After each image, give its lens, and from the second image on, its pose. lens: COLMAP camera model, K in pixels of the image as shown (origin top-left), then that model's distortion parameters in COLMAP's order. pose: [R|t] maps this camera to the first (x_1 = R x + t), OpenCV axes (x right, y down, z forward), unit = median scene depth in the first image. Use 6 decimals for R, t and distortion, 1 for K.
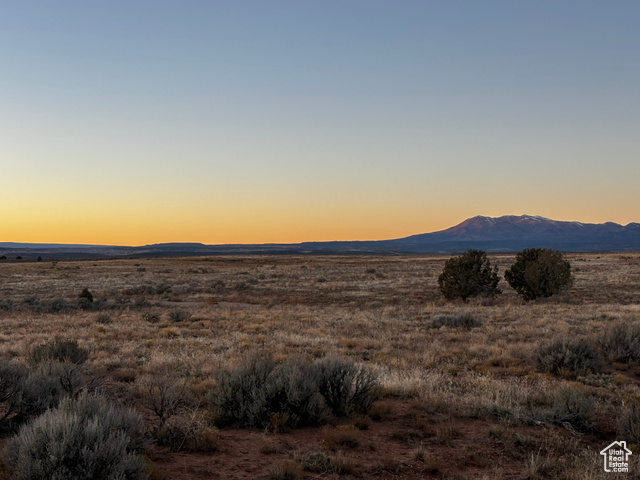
lens RADIAL K [[969.0, 0, 320.0], [0, 969.0, 240.3], [0, 0, 1]] dist [0.008515, 0.000000]
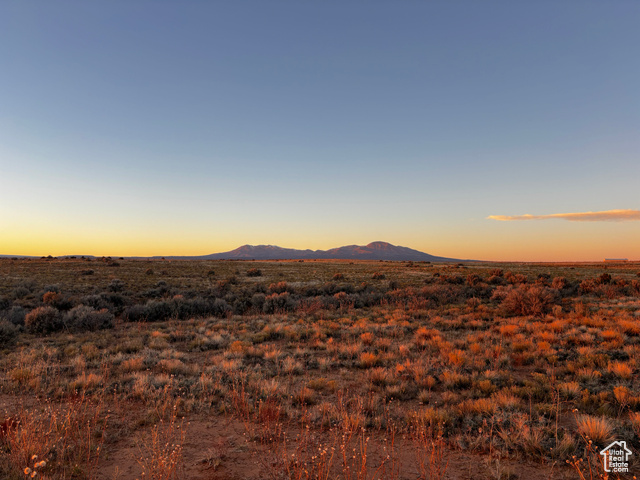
lens RADIAL K [[476.3, 0, 320.0], [0, 476.3, 241.3], [0, 0, 1]] dist [0.048609, -0.048897]
pose [[0.950697, 0.026893, 0.308952, -0.127946], [-0.016972, 0.999252, -0.034754, 0.000609], [-0.309655, 0.027797, 0.950442, 0.373395]]
